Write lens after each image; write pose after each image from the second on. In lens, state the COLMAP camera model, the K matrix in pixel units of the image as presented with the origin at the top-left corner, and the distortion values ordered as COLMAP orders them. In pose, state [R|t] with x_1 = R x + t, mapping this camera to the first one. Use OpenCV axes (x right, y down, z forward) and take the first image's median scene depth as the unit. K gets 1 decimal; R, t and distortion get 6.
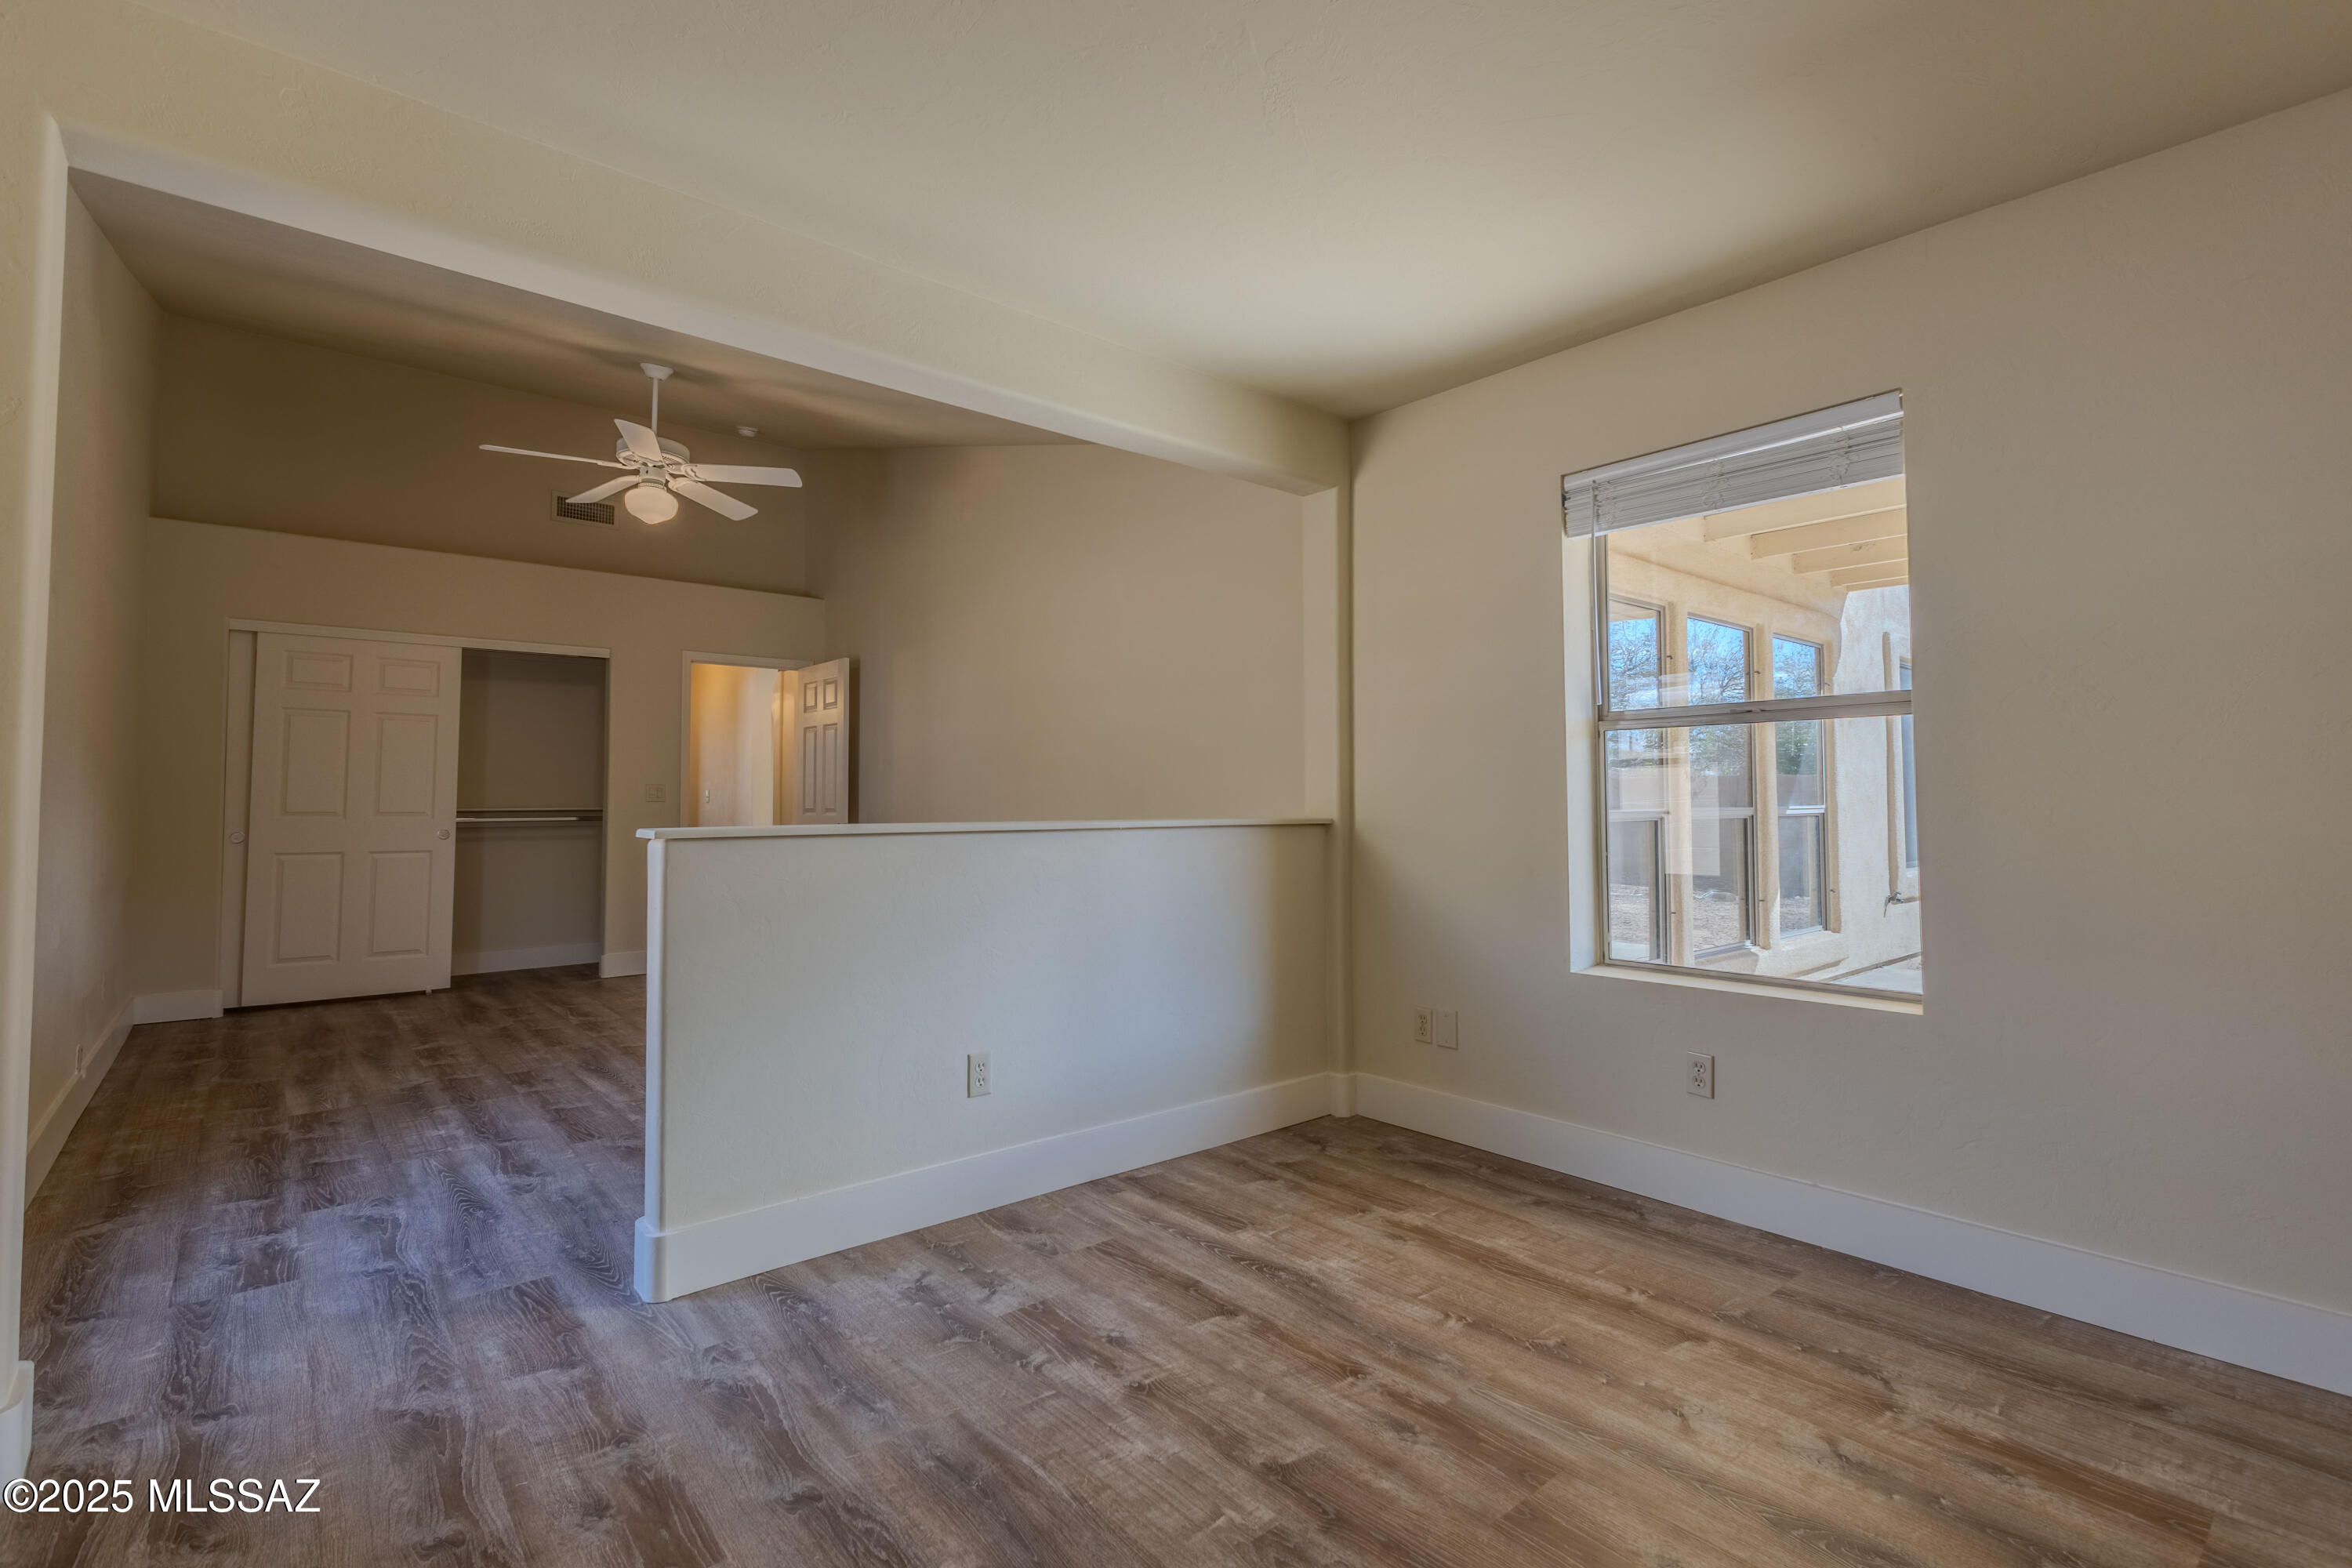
lens RADIAL K [[1073.8, 0, 1184.1], [0, 1073.8, 778.2], [0, 0, 1]] dist [0.005220, -0.000401]
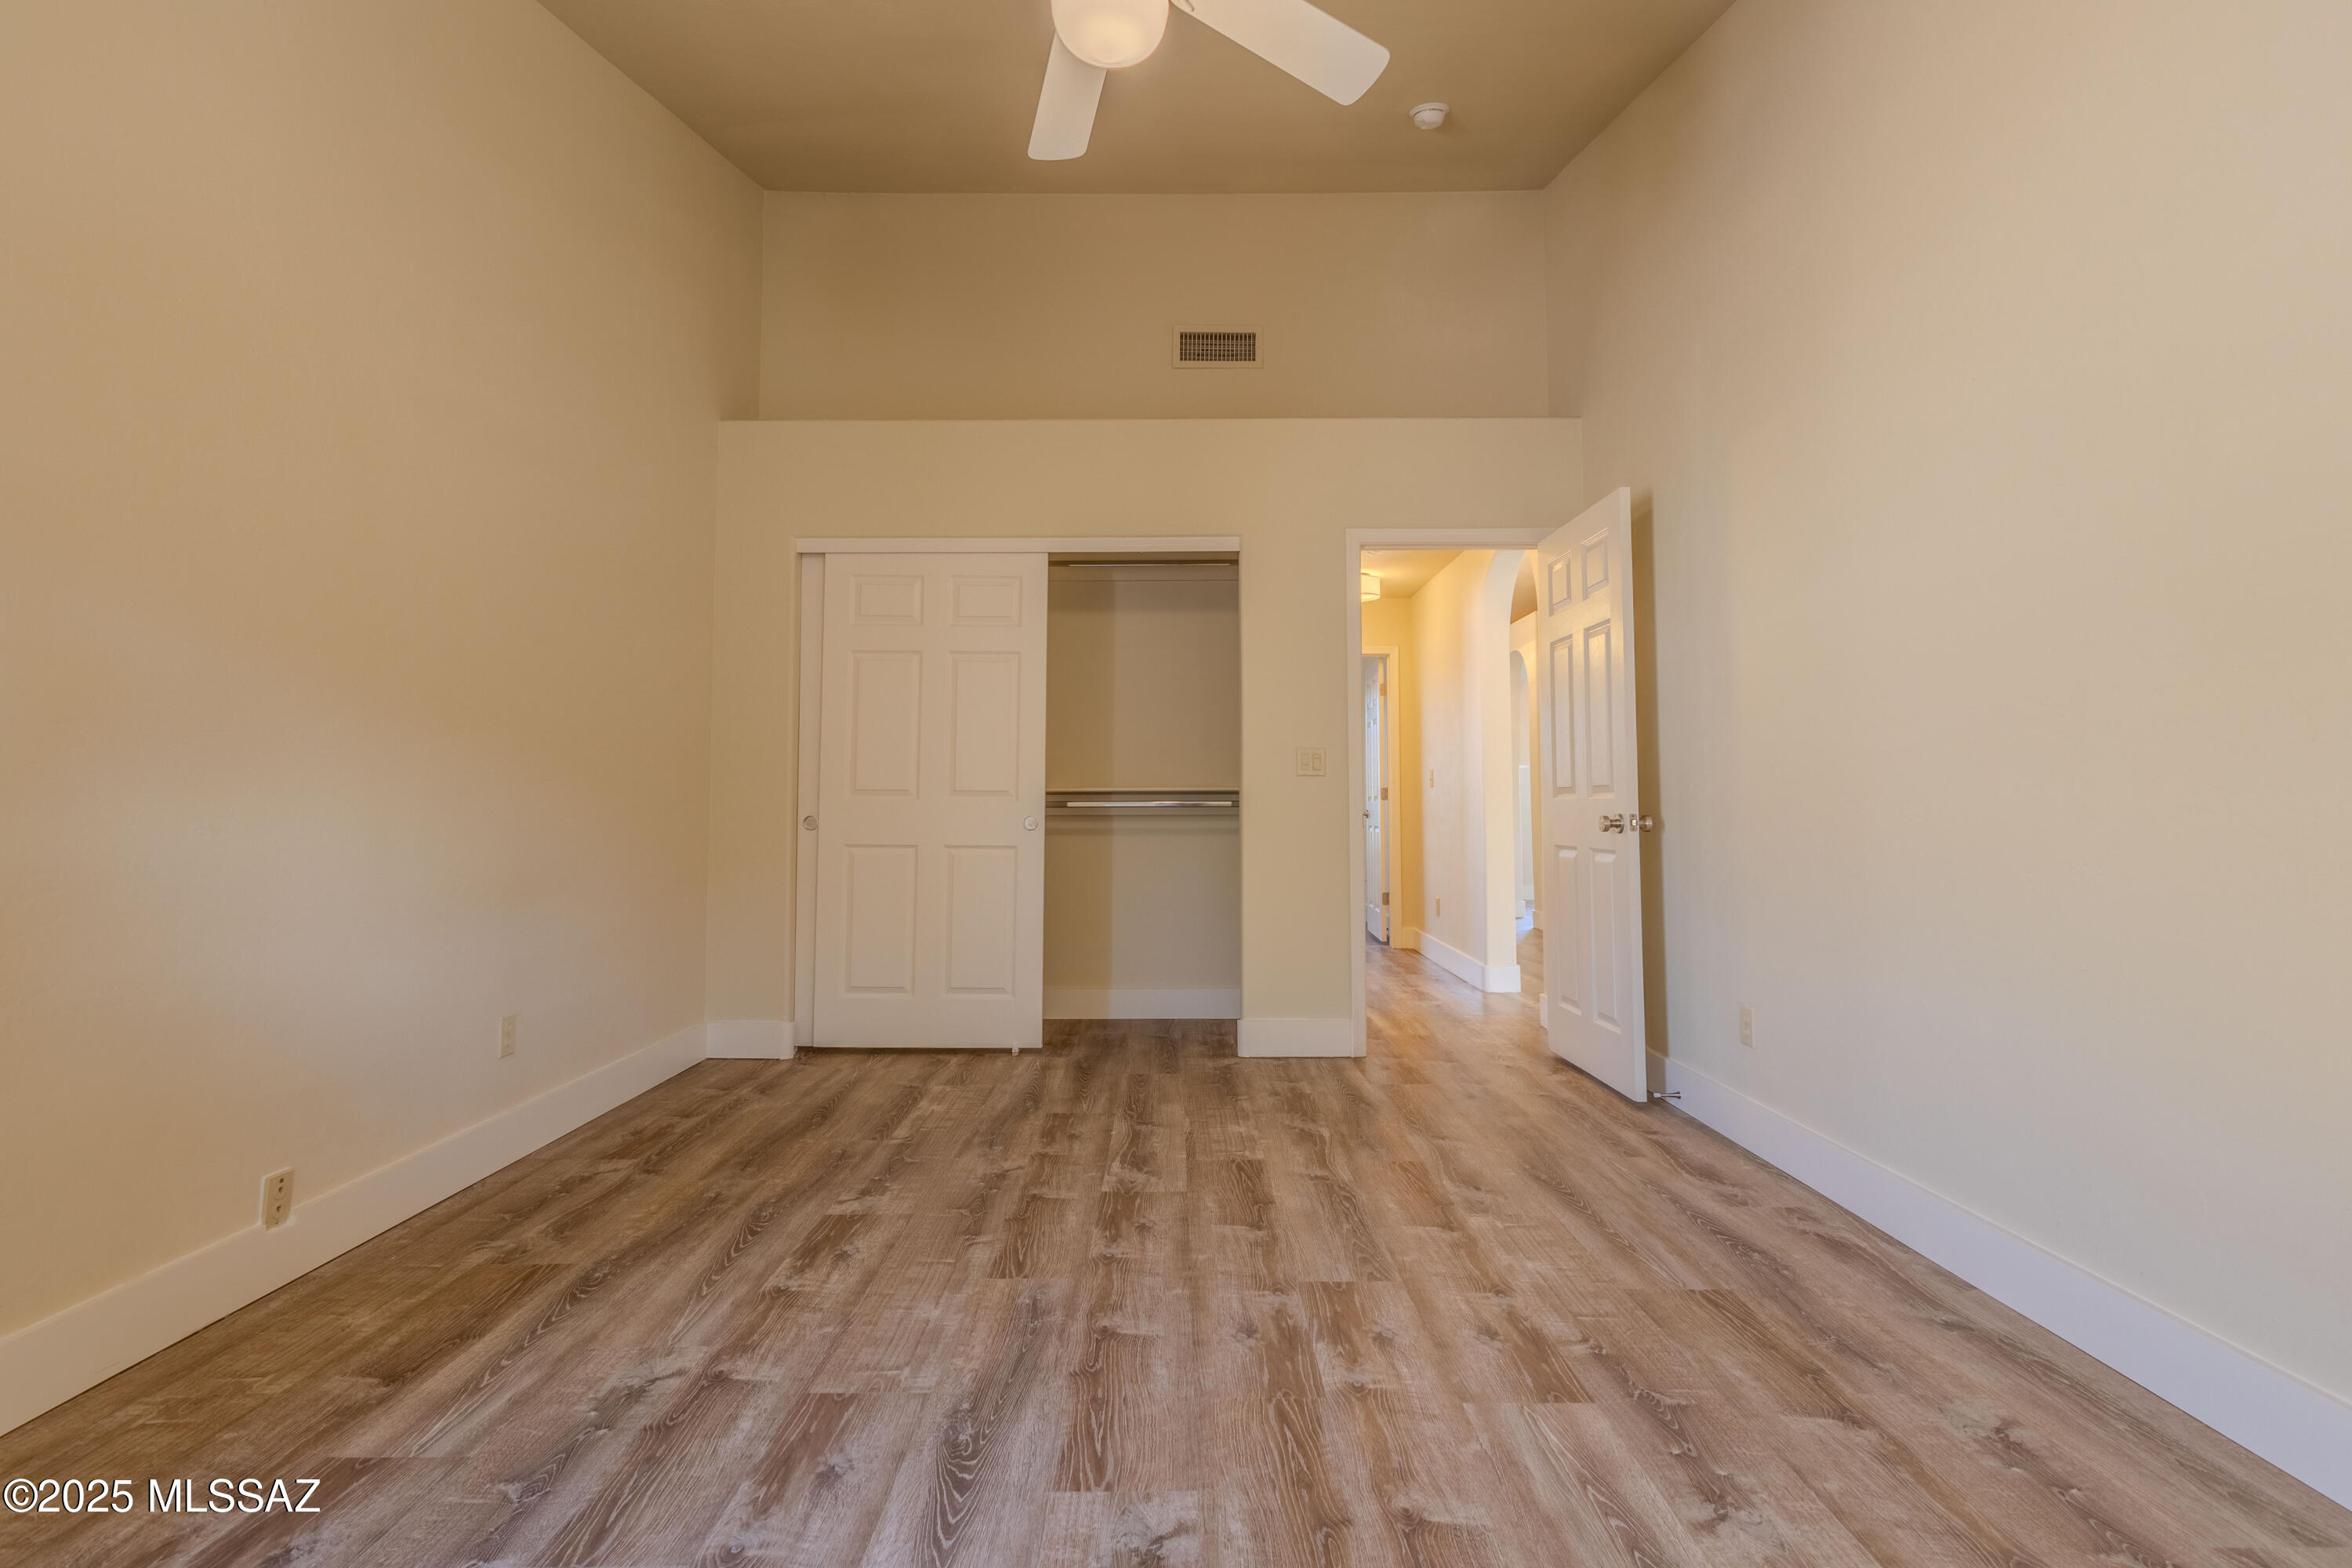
lens RADIAL K [[1073.8, 0, 1182.1], [0, 1073.8, 778.2], [0, 0, 1]] dist [0.005220, -0.000401]
pose [[0.763929, -0.025919, -0.644780, -0.163830], [0.016946, 0.999654, -0.020107, 0.038261], [0.645078, 0.004434, 0.764104, 0.521770]]
